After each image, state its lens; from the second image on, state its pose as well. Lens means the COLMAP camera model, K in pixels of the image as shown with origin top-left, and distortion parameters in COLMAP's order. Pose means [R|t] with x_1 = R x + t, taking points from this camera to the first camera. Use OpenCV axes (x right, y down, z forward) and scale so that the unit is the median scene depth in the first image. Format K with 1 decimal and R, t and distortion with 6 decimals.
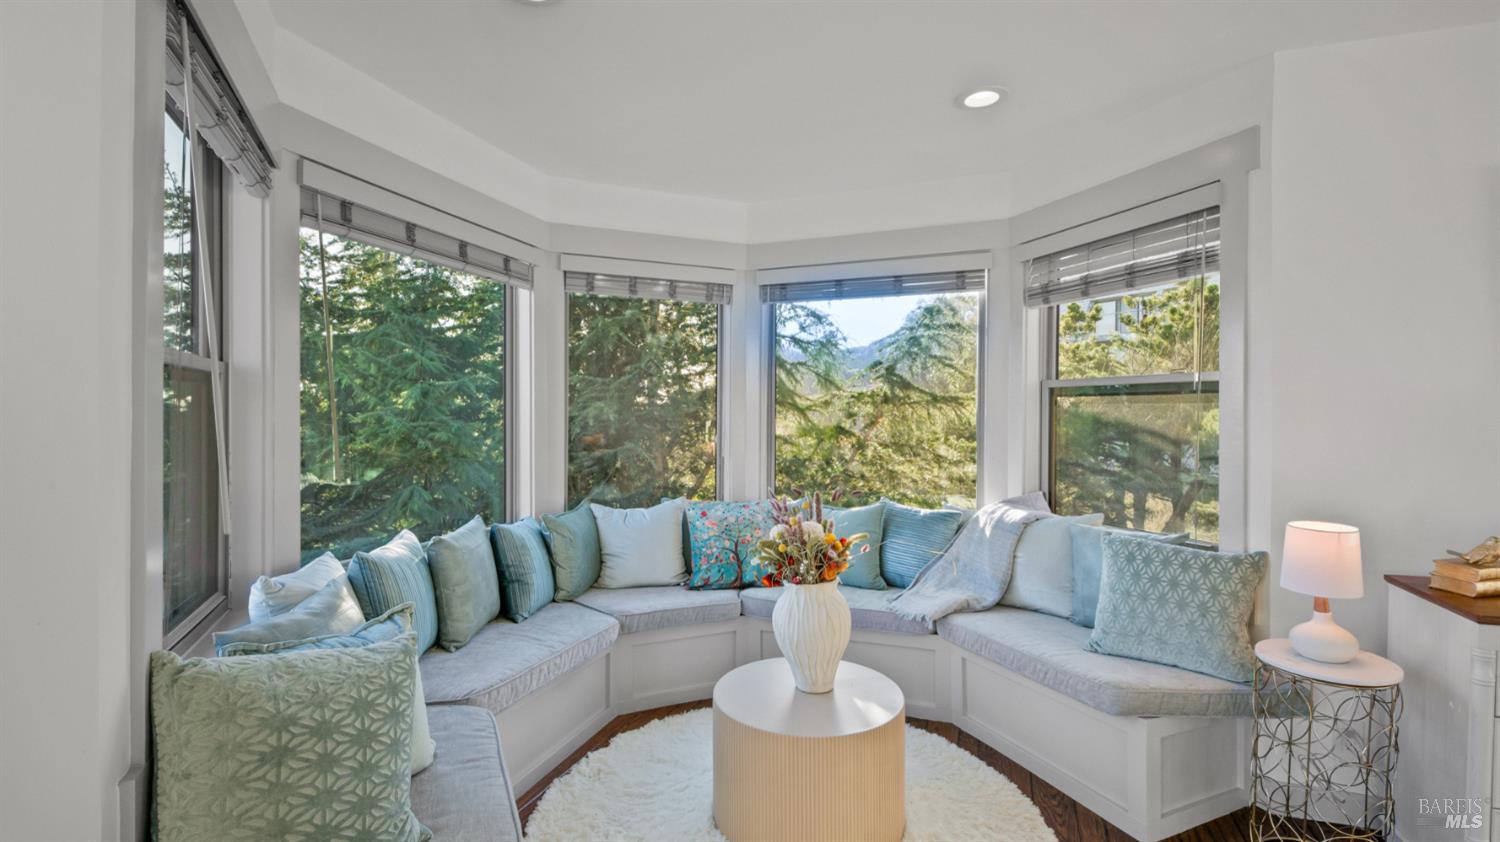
lens RADIAL K [[701.5, 0, 732.5], [0, 701.5, 416.1], [0, 0, 1]] dist [0.011262, -0.005782]
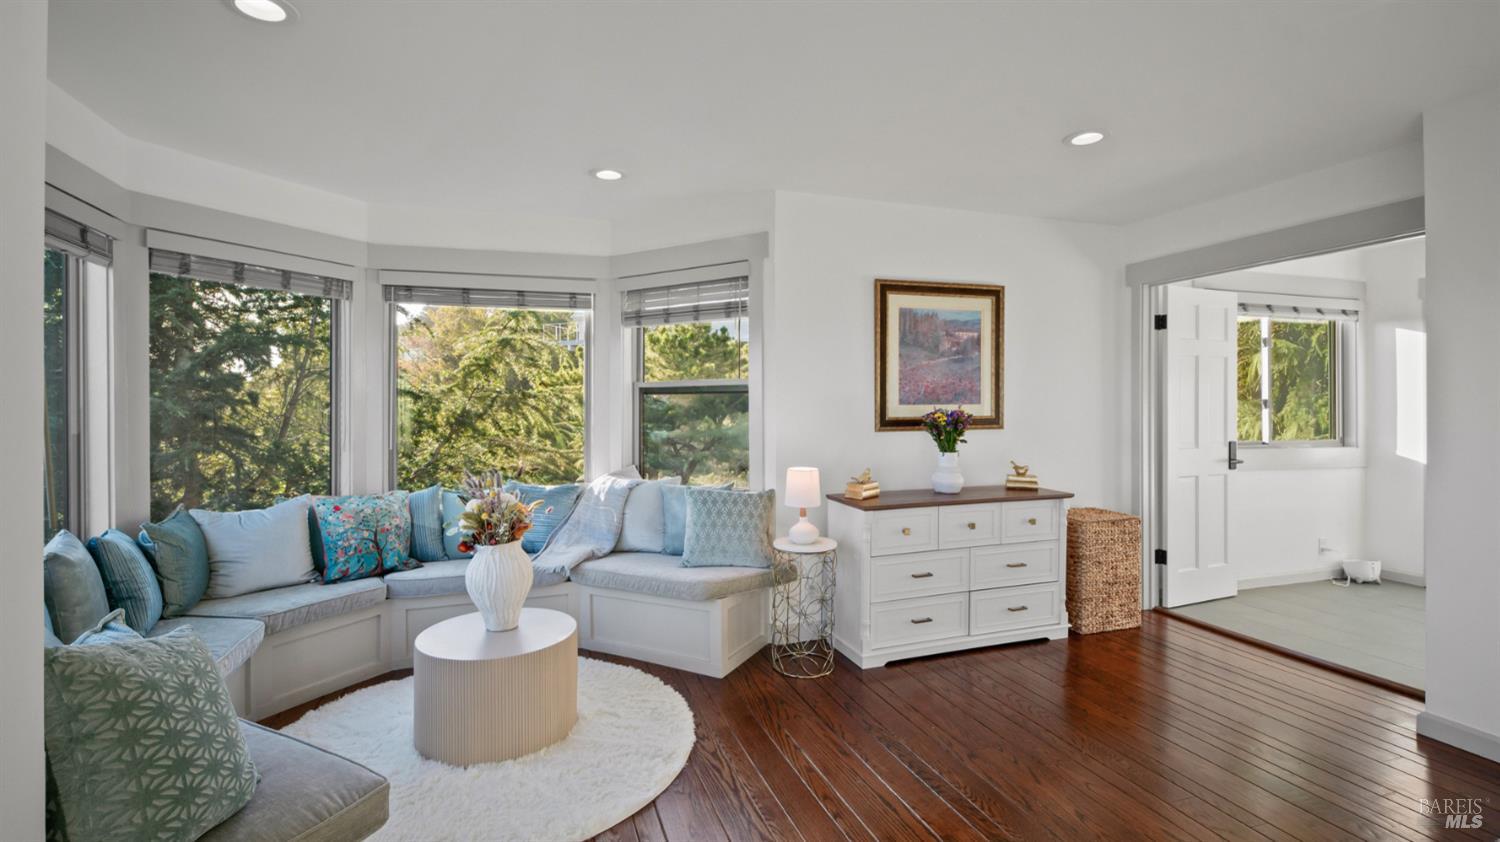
lens RADIAL K [[701.5, 0, 764.5], [0, 701.5, 408.9], [0, 0, 1]] dist [0.011262, -0.005782]
pose [[0.763606, -0.008089, 0.645632, -0.249197], [0.009322, 0.999955, 0.001503, 0.000876], [-0.645615, 0.004871, 0.763648, -0.190892]]
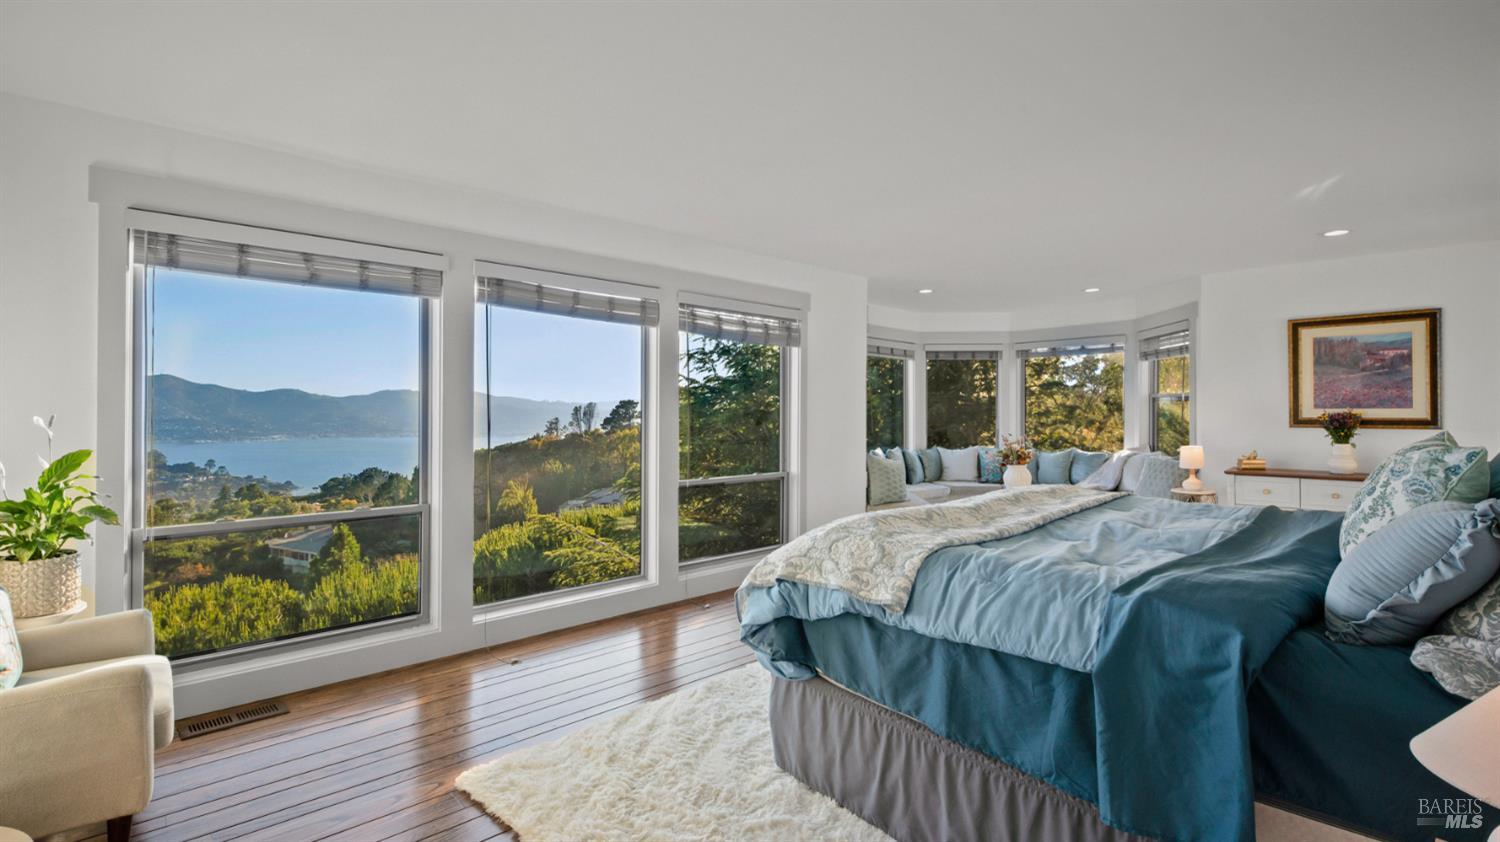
lens RADIAL K [[701.5, 0, 753.7], [0, 701.5, 409.4], [0, 0, 1]] dist [0.011262, -0.005782]
pose [[0.912632, -0.001903, -0.408779, 0.232006], [-0.000650, 0.999981, -0.006106, 0.012112], [0.408783, 0.005839, 0.912613, -1.626022]]
